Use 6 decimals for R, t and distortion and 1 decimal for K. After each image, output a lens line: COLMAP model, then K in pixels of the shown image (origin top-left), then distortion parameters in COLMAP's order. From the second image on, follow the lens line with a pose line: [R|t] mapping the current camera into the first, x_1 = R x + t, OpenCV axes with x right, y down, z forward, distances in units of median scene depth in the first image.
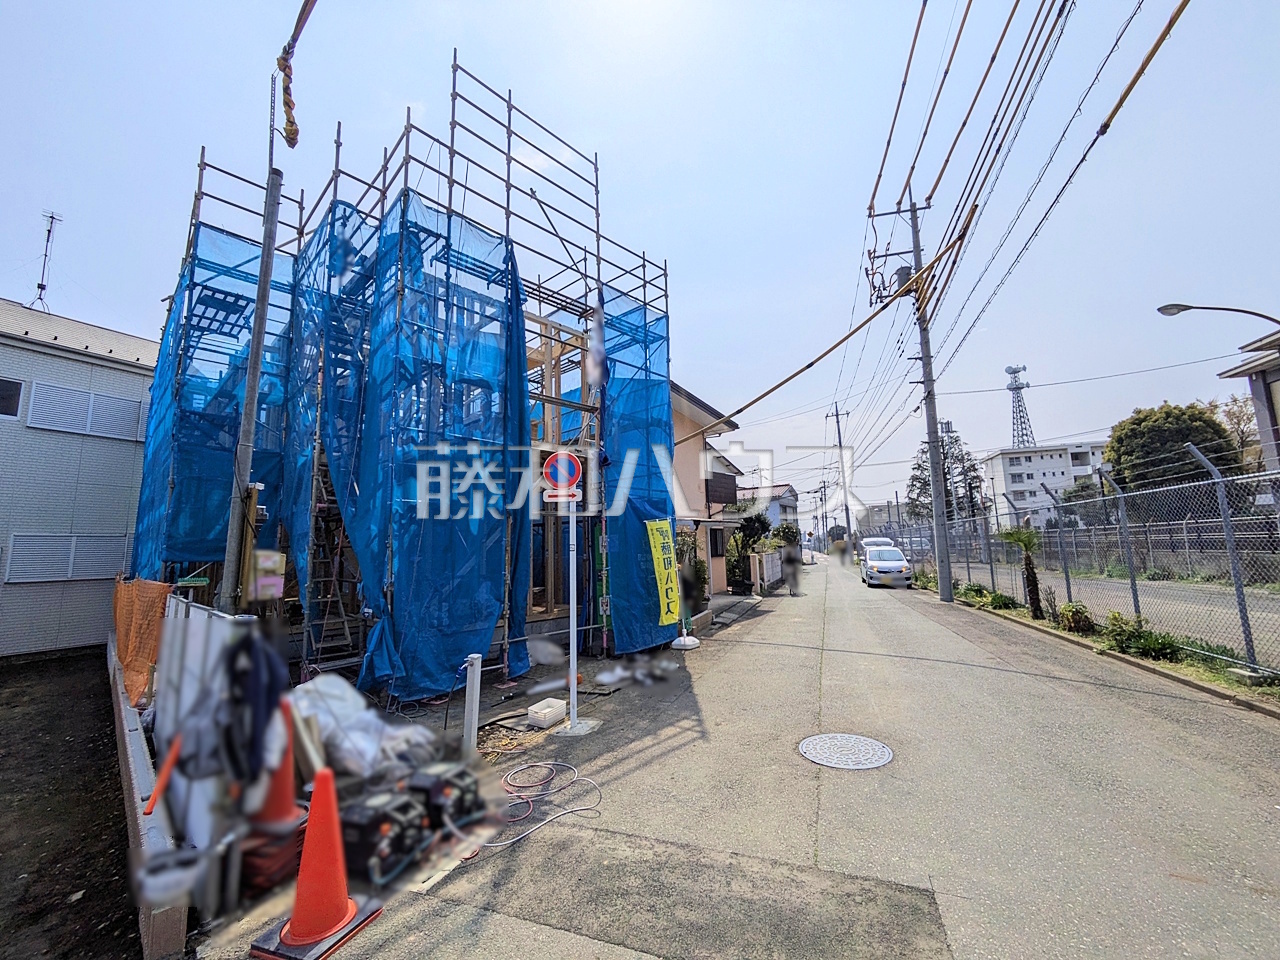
lens RADIAL K [[507.2, 0, 642.9], [0, 507.2, 489.7], [0, 0, 1]] dist [-0.001675, 0.002118]
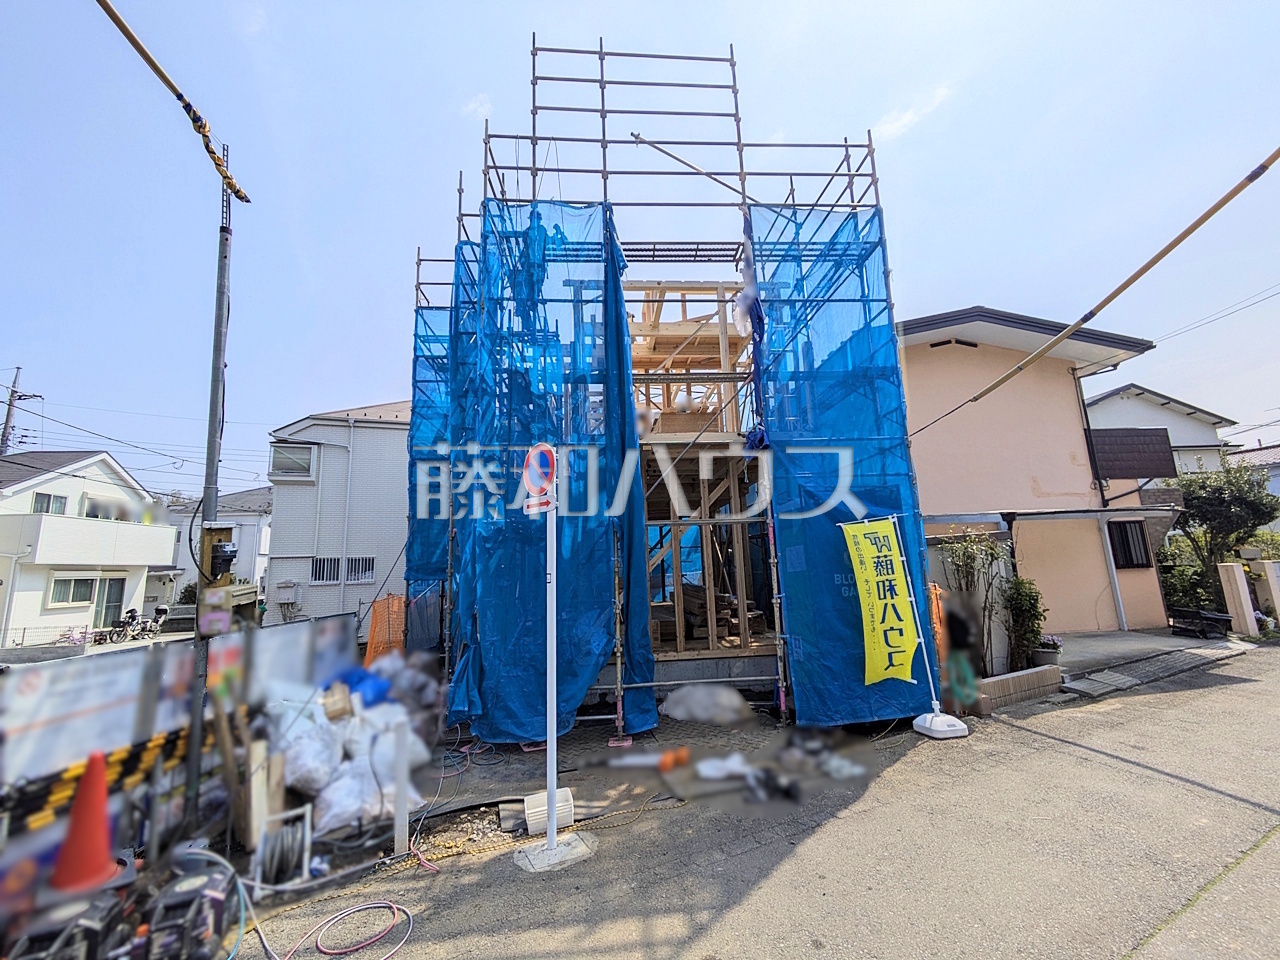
lens RADIAL K [[507.2, 0, 641.0], [0, 507.2, 484.3], [0, 0, 1]] dist [-0.001675, 0.002118]
pose [[0.737980, -0.104094, -0.666746, 0.309587], [0.093959, 0.994257, -0.051229, 0.023926], [0.668249, -0.024841, 0.743523, 0.412650]]
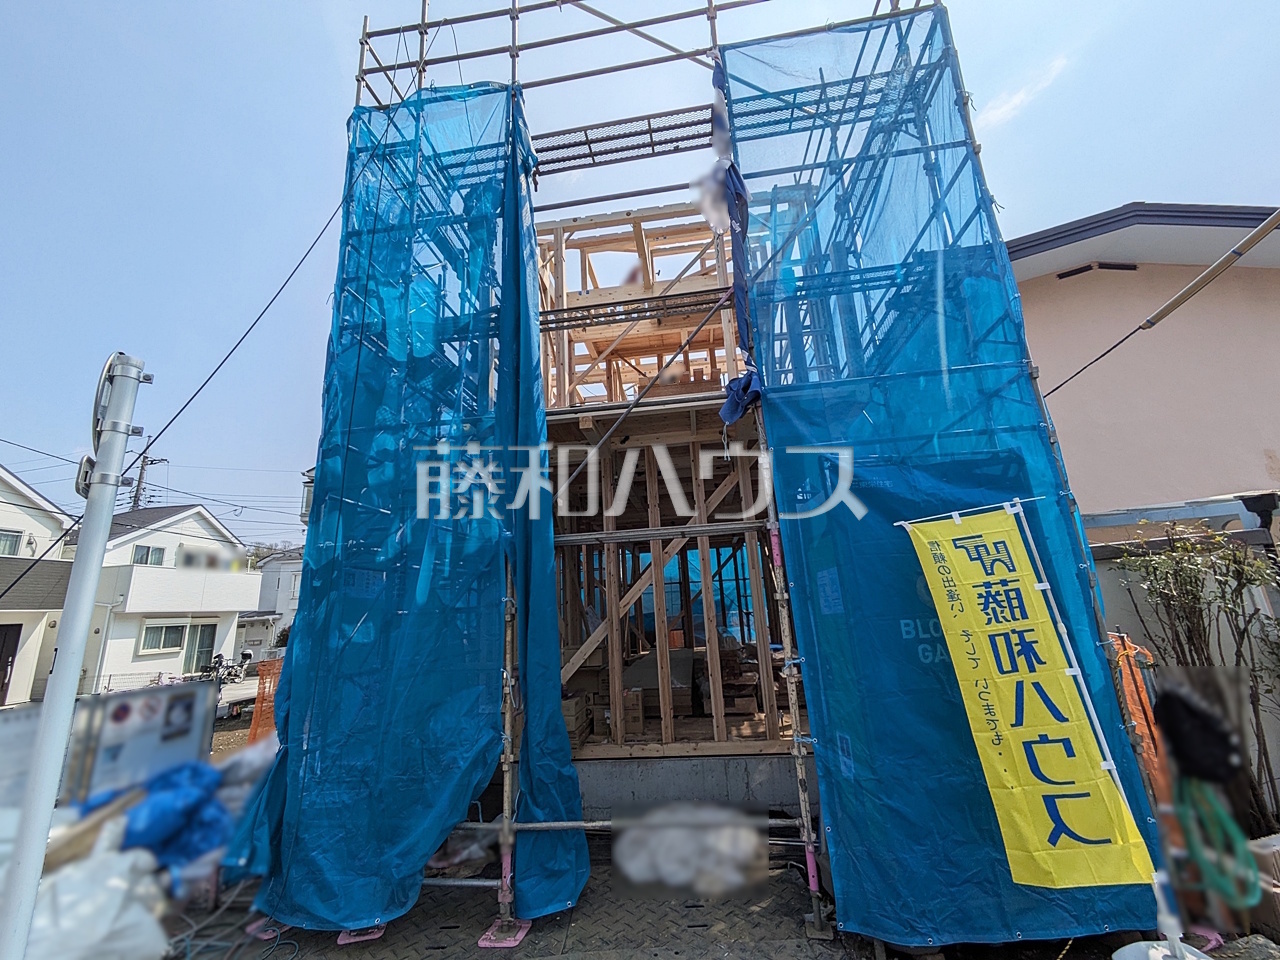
lens RADIAL K [[507.2, 0, 640.4], [0, 507.2, 482.6], [0, 0, 1]] dist [-0.001675, 0.002118]
pose [[0.591166, -0.194023, -0.782865, 0.208871], [0.133590, 0.980782, -0.142196, 0.072576], [0.795410, -0.020521, 0.605725, 0.788631]]
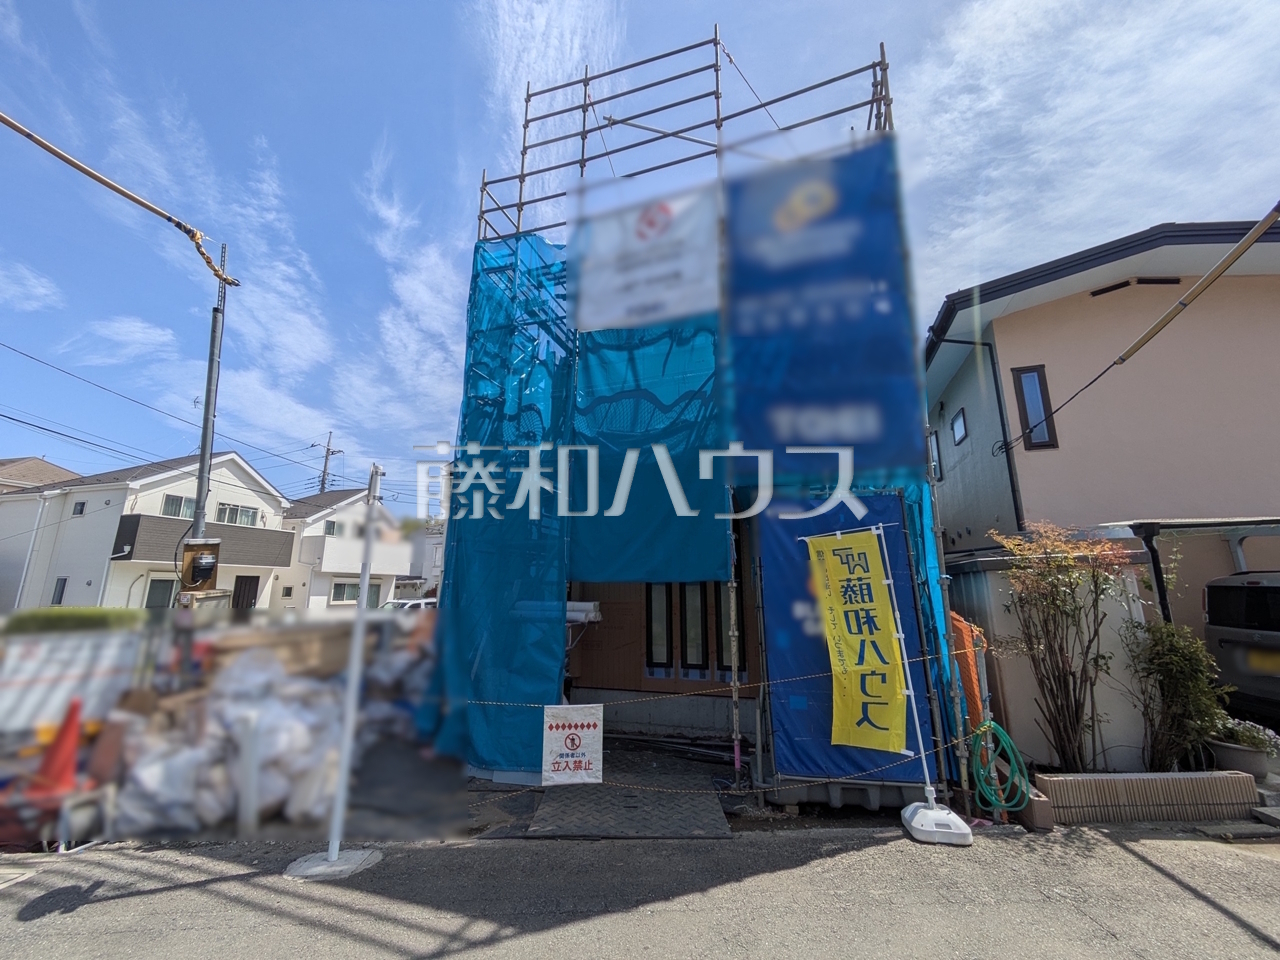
lens RADIAL K [[507.2, 0, 640.4], [0, 507.2, 484.3], [0, 0, 1]] dist [-0.001675, 0.002118]
pose [[0.414947, -0.158880, -0.895866, 0.499378], [0.095756, 0.986793, -0.130653, 0.073986], [0.904793, -0.031571, 0.424681, 0.764211]]
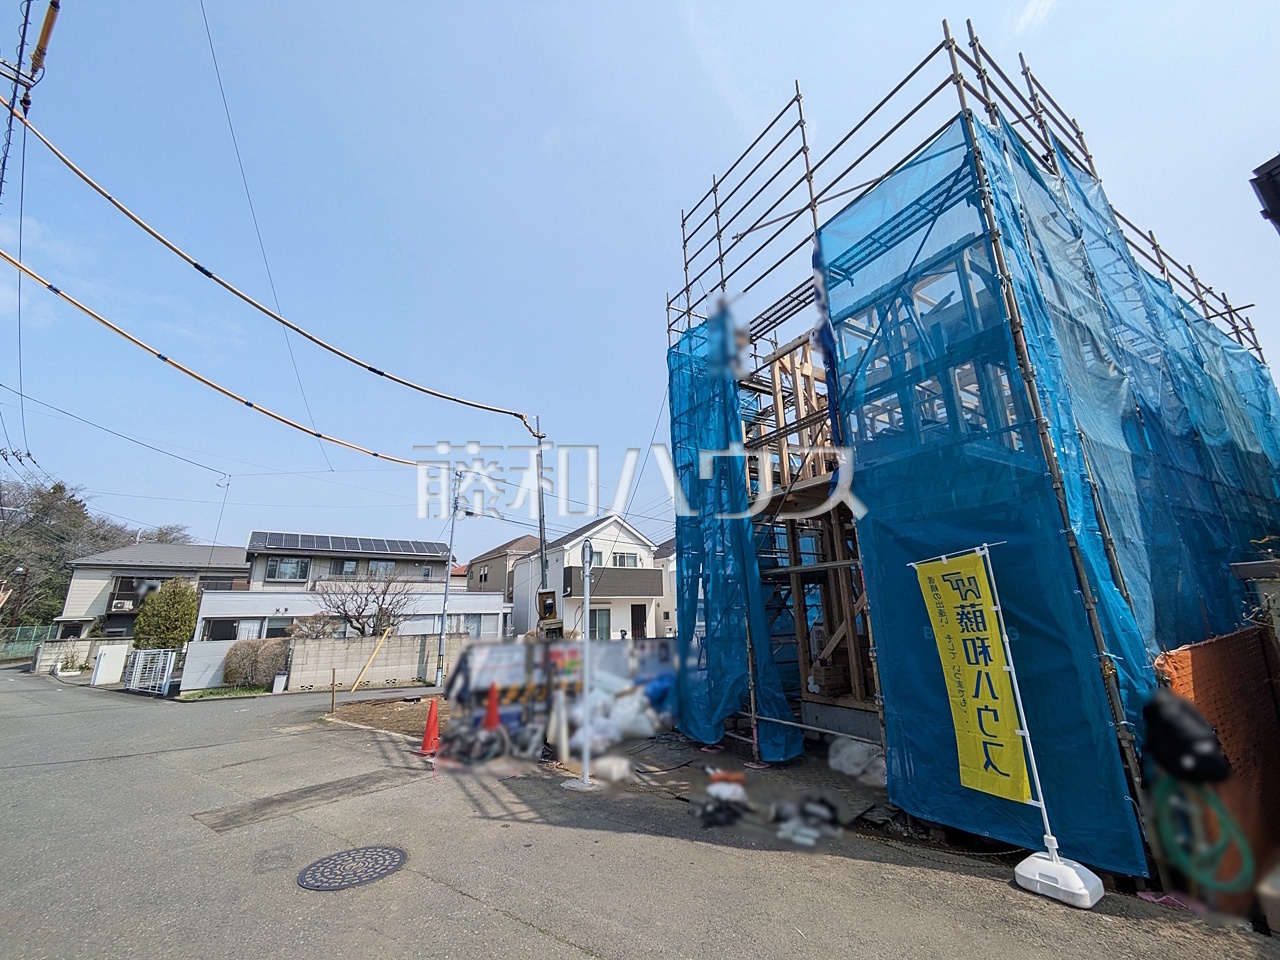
lens RADIAL K [[507.2, 0, 639.5], [0, 507.2, 487.4], [0, 0, 1]] dist [-0.001675, 0.002118]
pose [[-0.275371, -0.196976, -0.940942, 0.719559], [0.148557, 0.958307, -0.244087, 0.088276], [0.949790, -0.206998, -0.234628, 1.060046]]
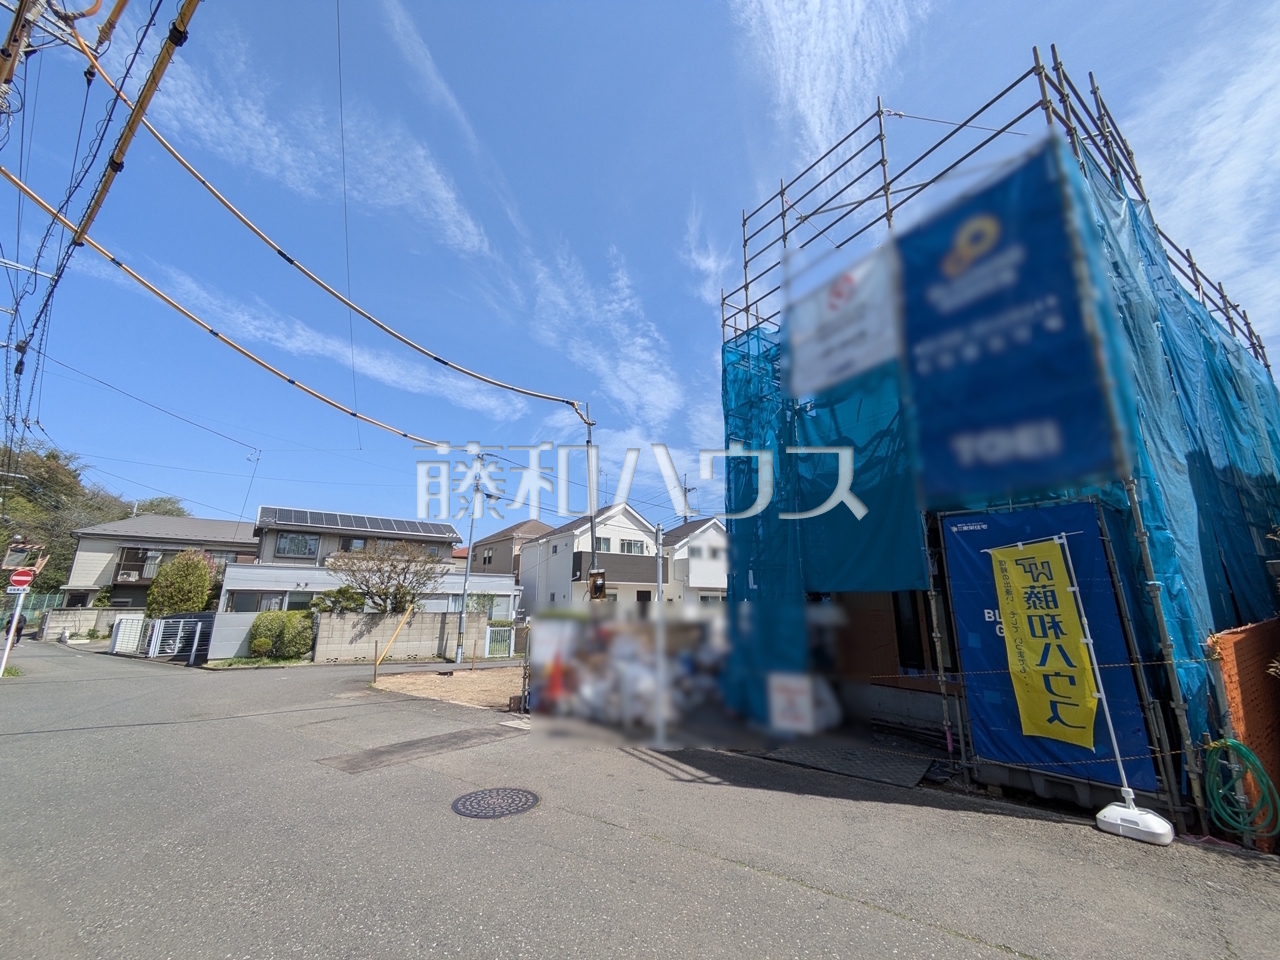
lens RADIAL K [[507.2, 0, 638.5], [0, 507.2, 486.9], [0, 0, 1]] dist [-0.001675, 0.002118]
pose [[-0.251317, -0.187799, -0.949511, 0.816069], [0.120139, 0.967358, -0.223127, 0.090930], [0.960420, -0.170149, -0.220551, 0.923171]]
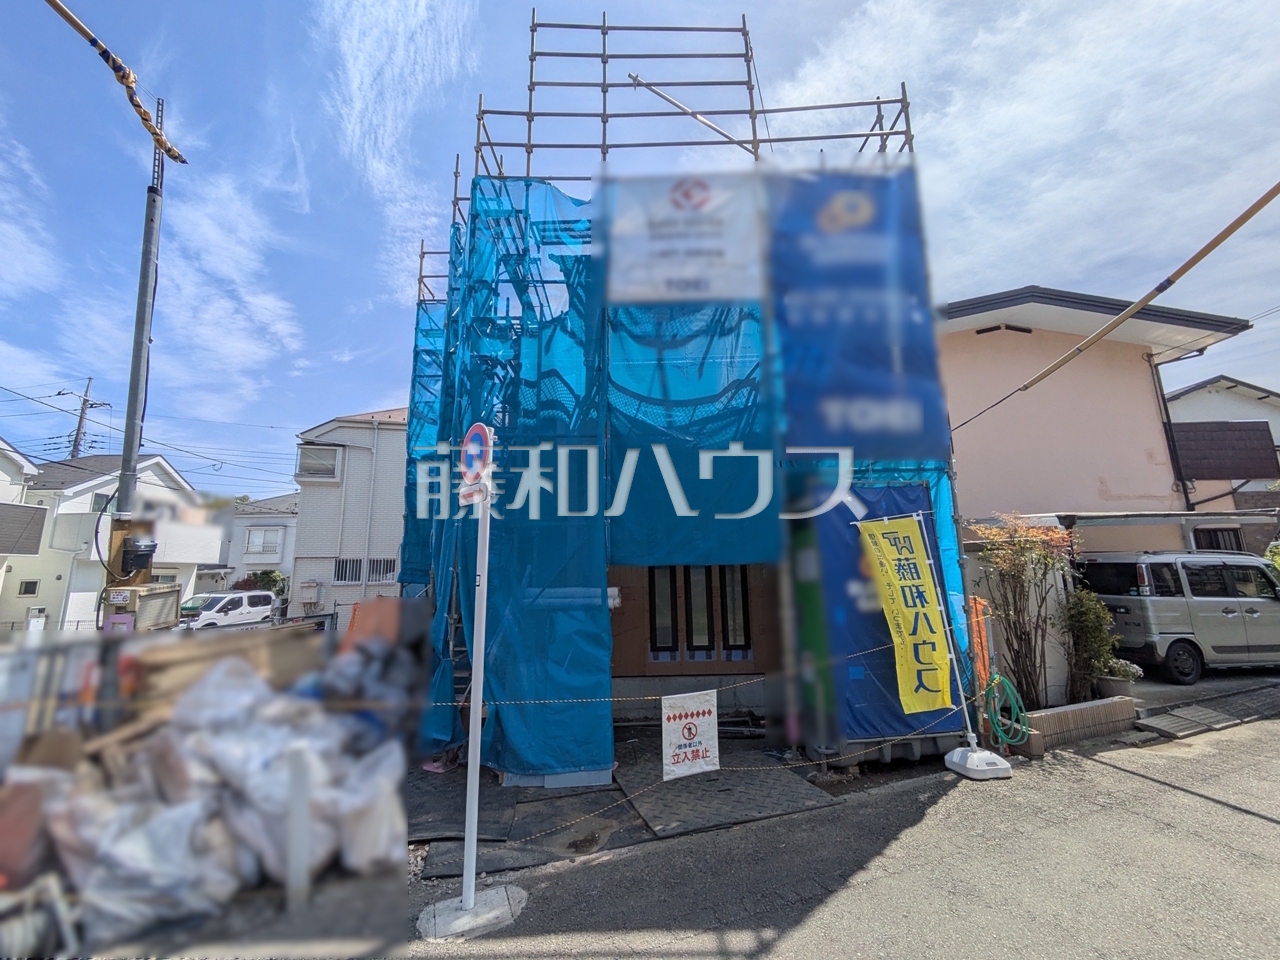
lens RADIAL K [[507.2, 0, 640.9], [0, 507.2, 481.1], [0, 0, 1]] dist [-0.001675, 0.002118]
pose [[0.682934, -0.117311, -0.720999, 0.307307], [0.085746, 0.993071, -0.080360, 0.051269], [0.725430, -0.006942, 0.688260, 0.527036]]
